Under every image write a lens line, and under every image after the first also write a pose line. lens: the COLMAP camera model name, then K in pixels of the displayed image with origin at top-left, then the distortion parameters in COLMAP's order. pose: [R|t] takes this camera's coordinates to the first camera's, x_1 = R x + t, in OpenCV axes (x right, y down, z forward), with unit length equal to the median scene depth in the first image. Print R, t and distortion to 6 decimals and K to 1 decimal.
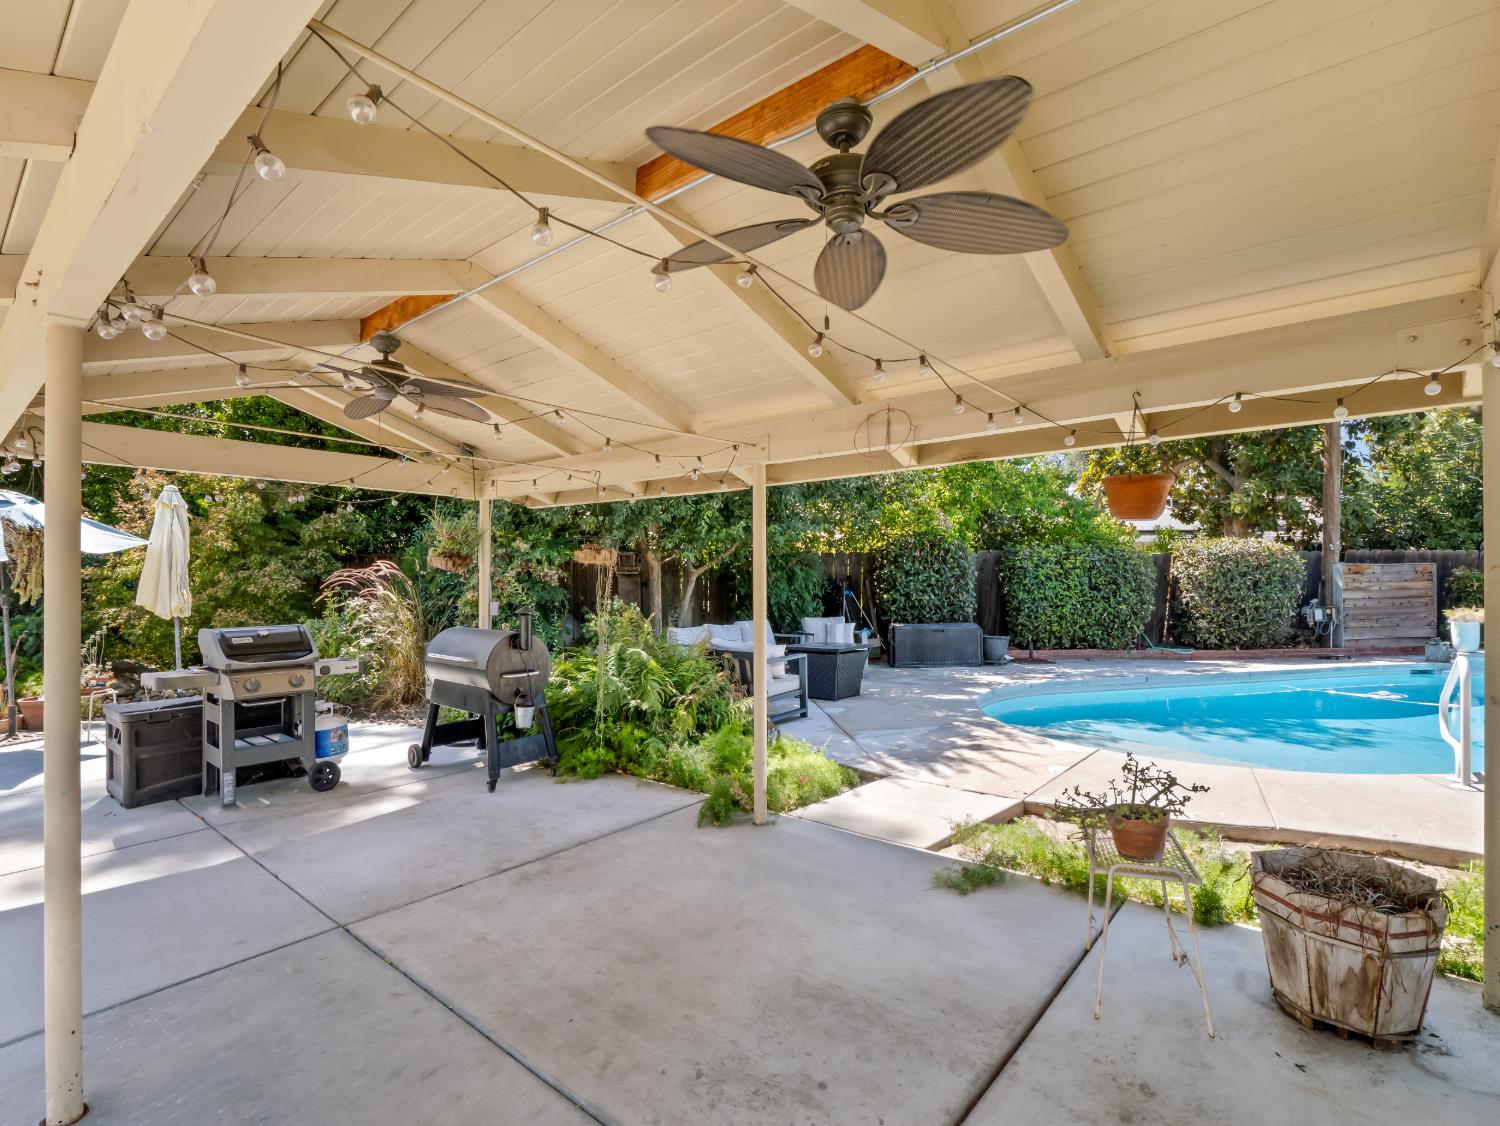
lens RADIAL K [[730.1, 0, 748.3], [0, 730.1, 563.2], [0, 0, 1]] dist [-0.015822, -0.003019]
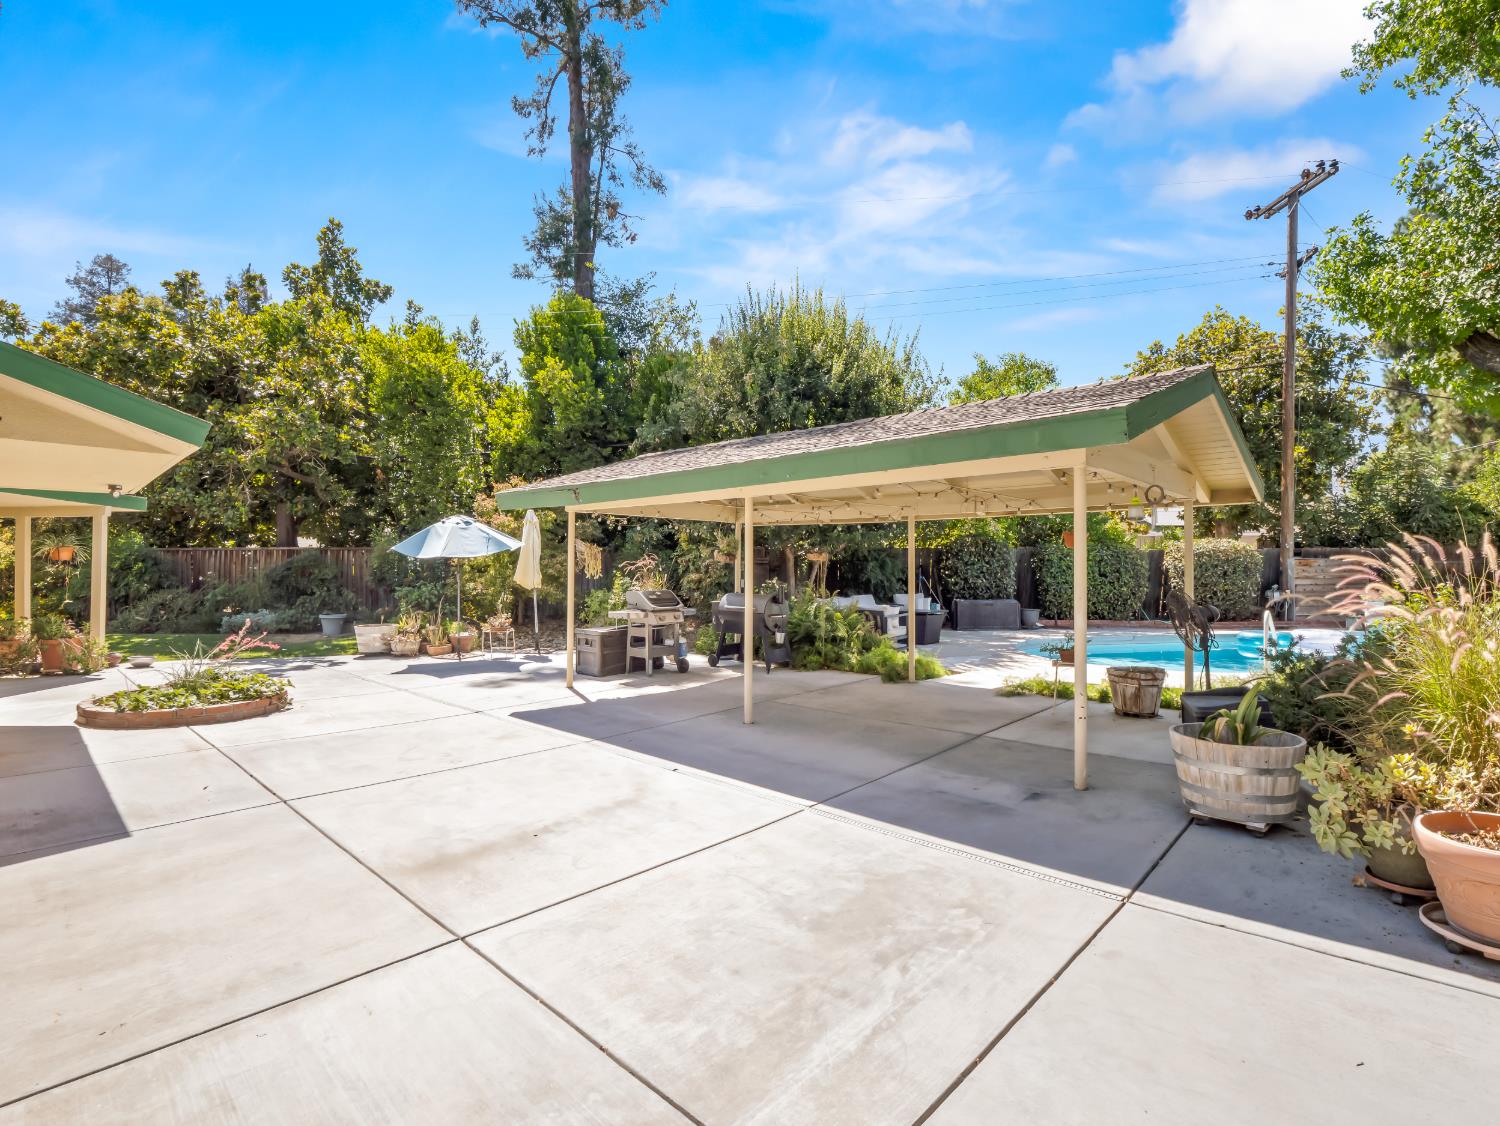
lens RADIAL K [[730.1, 0, 739.6], [0, 730.1, 559.0], [0, 0, 1]] dist [-0.015822, -0.003019]
pose [[0.998306, 0.005640, -0.057908, -0.132895], [-0.004965, 0.999918, 0.011790, -0.009512], [0.057970, -0.011483, 0.998252, -0.415321]]
